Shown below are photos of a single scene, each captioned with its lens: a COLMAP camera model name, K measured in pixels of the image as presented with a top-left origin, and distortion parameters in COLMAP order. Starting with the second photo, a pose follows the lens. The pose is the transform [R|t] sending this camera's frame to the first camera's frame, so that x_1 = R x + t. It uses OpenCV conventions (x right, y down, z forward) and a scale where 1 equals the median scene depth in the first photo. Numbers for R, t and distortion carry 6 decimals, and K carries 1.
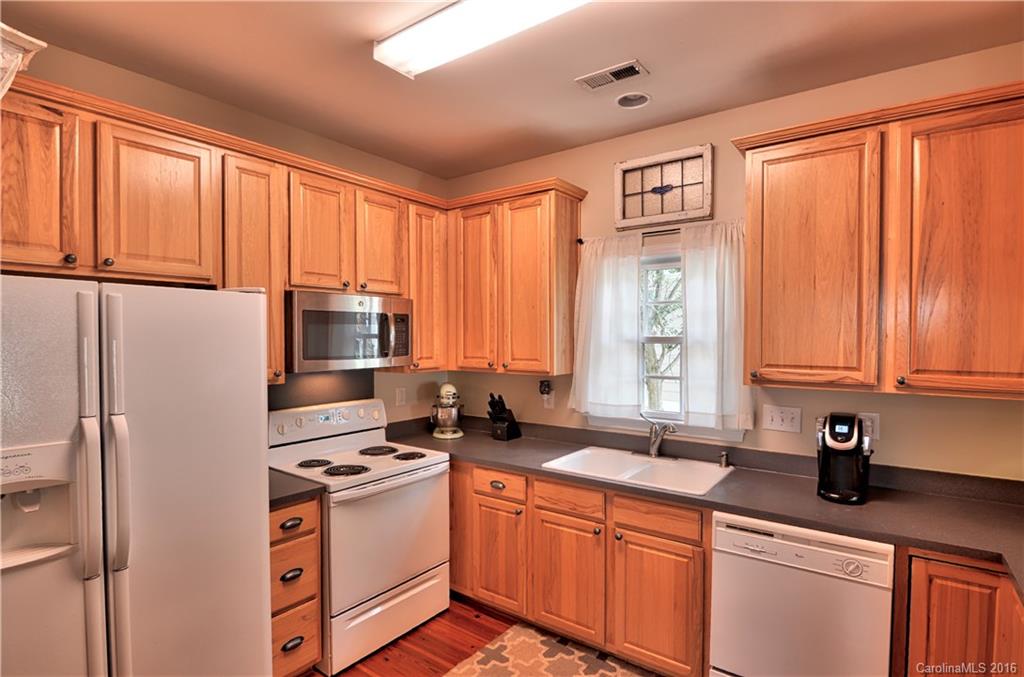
lens RADIAL K [[511.9, 0, 512.0], [0, 511.9, 338.5], [0, 0, 1]] dist [-0.009040, -0.007837]
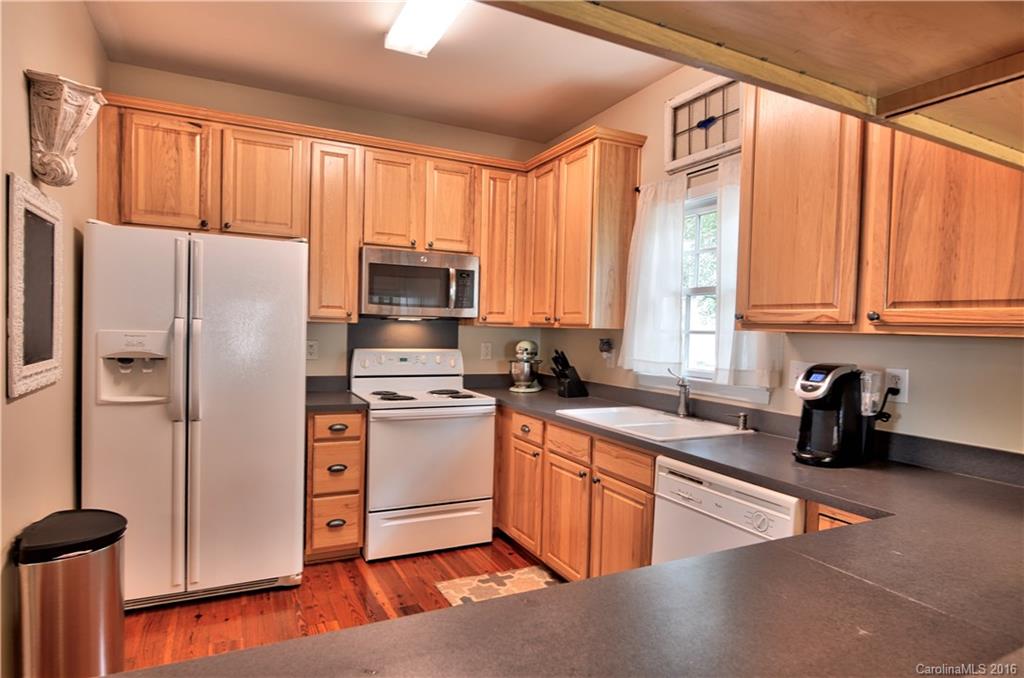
lens RADIAL K [[577.0, 0, 512.0], [0, 577.0, 339.0], [0, 0, 1]] dist [-0.004347, -0.001071]
pose [[0.886269, 0.033076, -0.461988, 0.495445], [-0.030944, 0.999447, 0.012194, 0.091264], [0.462136, 0.003489, 0.886802, -0.059017]]
